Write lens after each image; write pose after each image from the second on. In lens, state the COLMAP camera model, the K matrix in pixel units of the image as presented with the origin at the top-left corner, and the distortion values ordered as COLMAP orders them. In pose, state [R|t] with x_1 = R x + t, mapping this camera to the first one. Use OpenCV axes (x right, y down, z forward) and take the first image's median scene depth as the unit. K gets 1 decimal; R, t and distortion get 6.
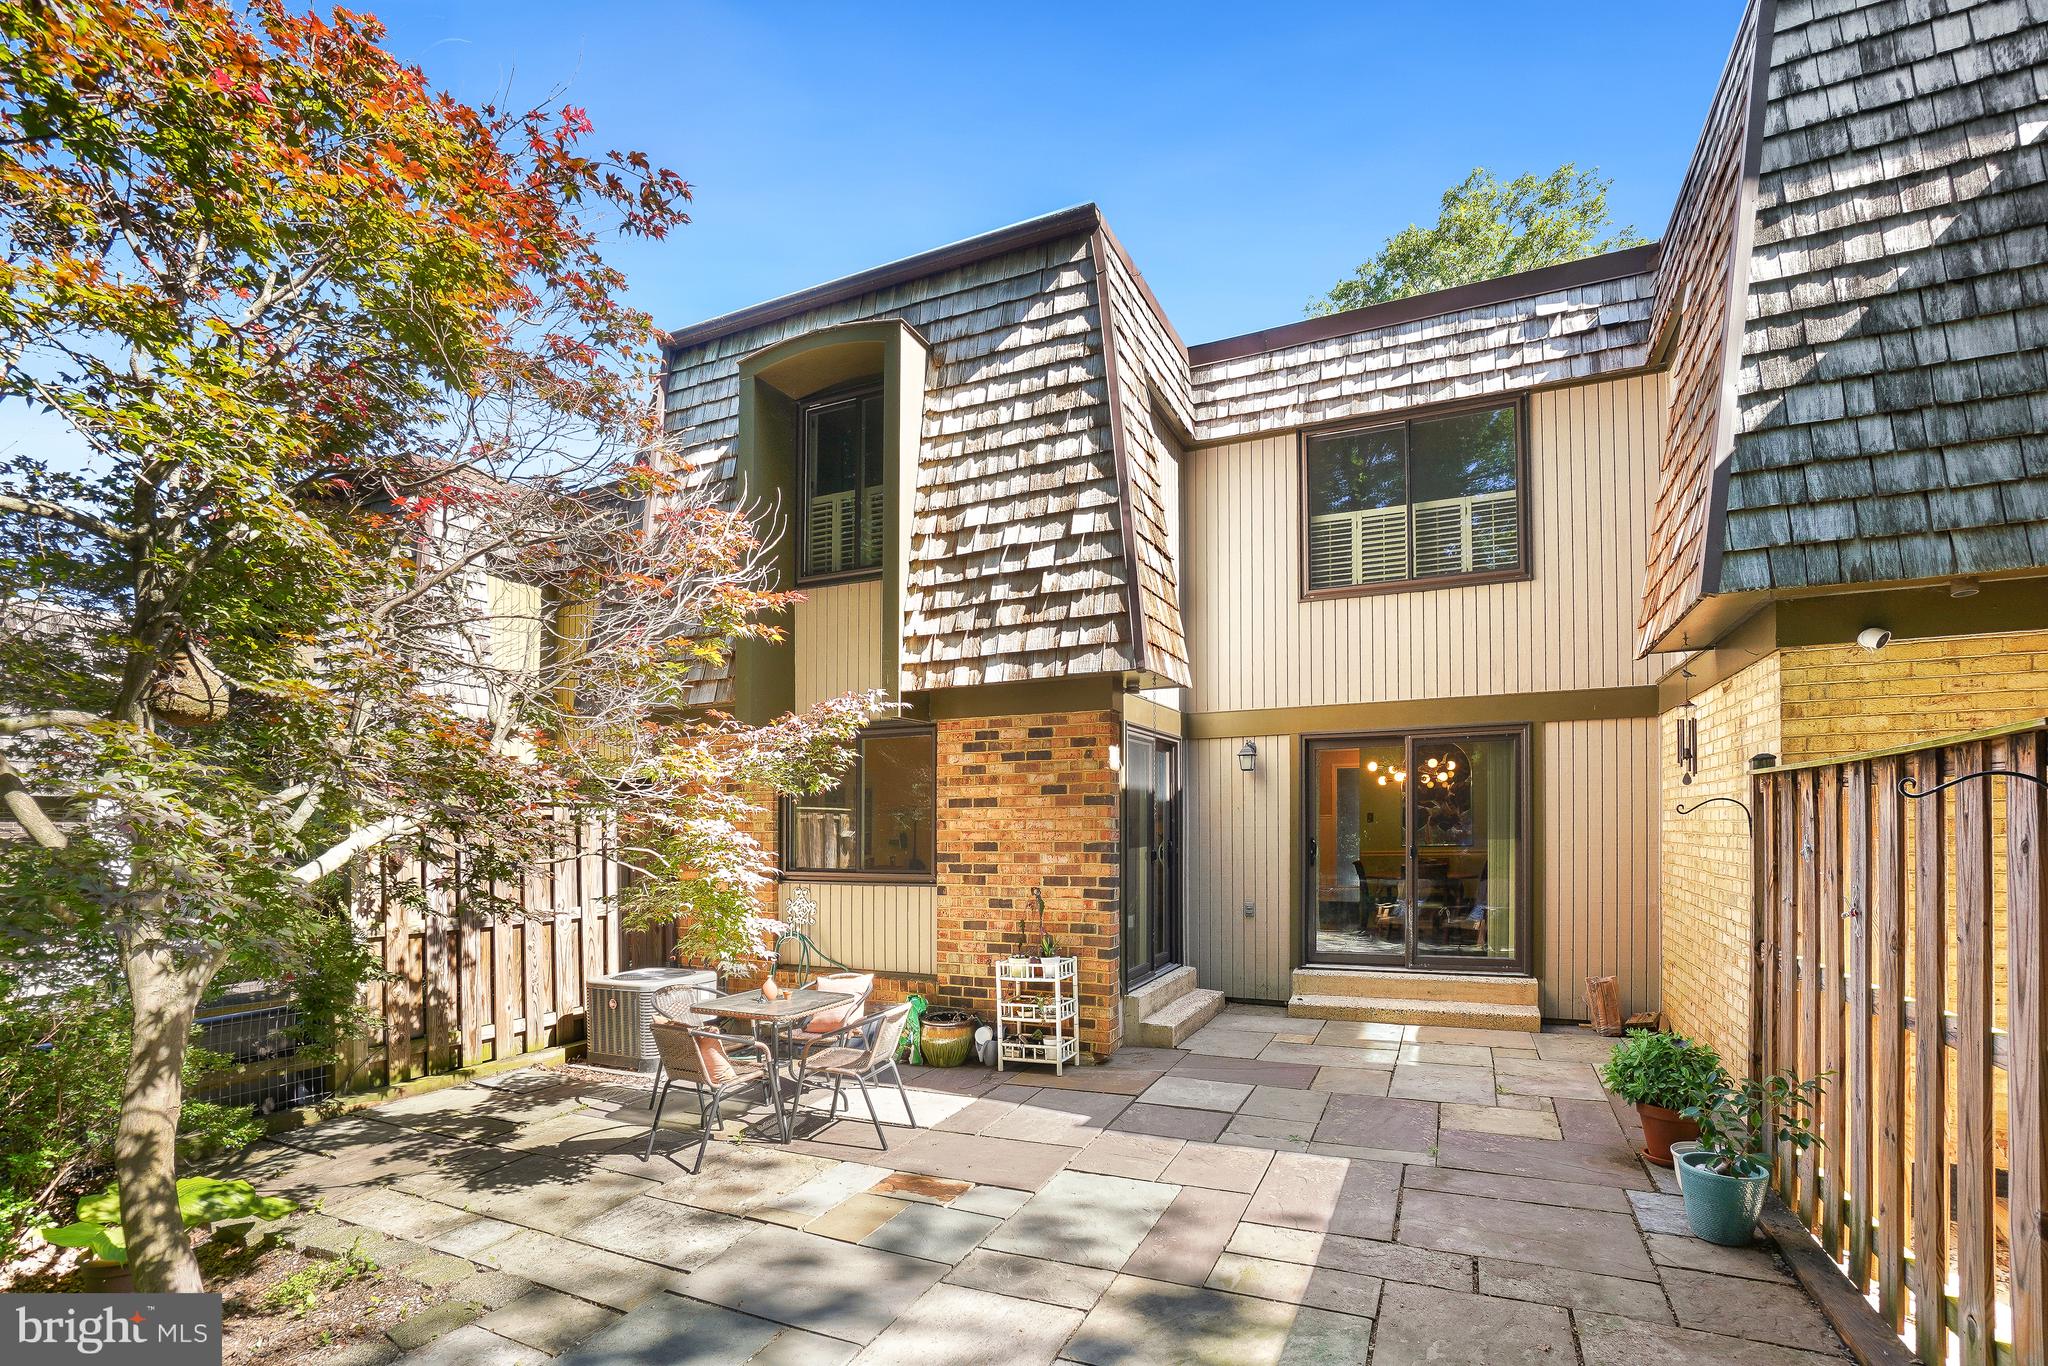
lens RADIAL K [[912.8, 0, 986.4], [0, 912.8, 694.0], [0, 0, 1]] dist [-0.001282, -0.000296]
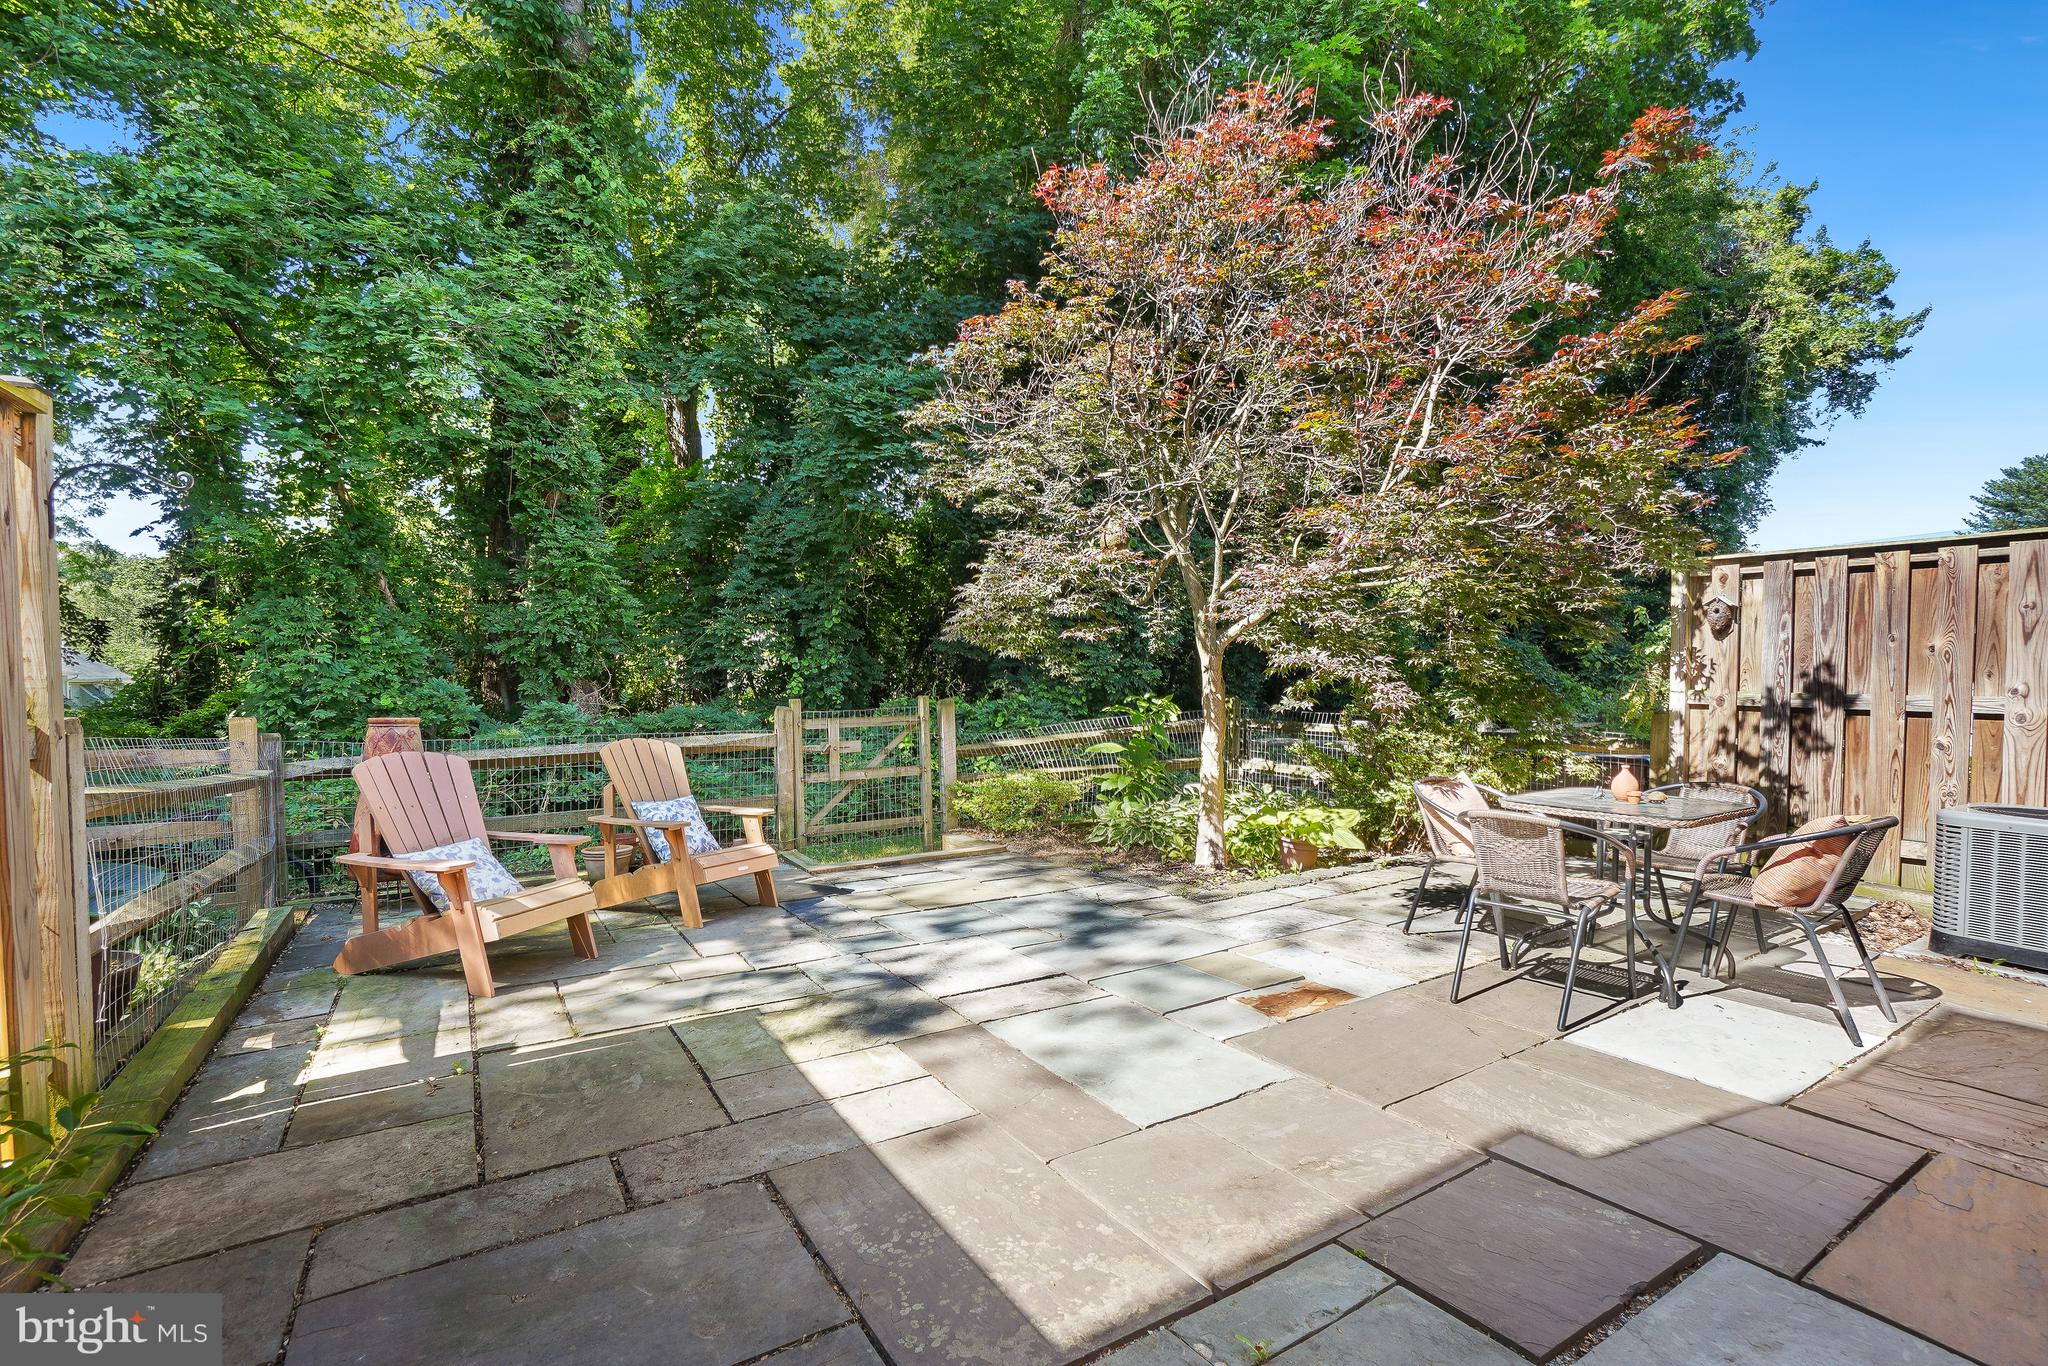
lens RADIAL K [[912.8, 0, 986.4], [0, 912.8, 694.0], [0, 0, 1]] dist [-0.001282, -0.000296]
pose [[-0.531767, 0.023989, -0.846551, 0.809655], [0.124079, 0.991019, -0.049858, 0.329921], [0.837752, -0.131552, -0.529968, 1.364349]]
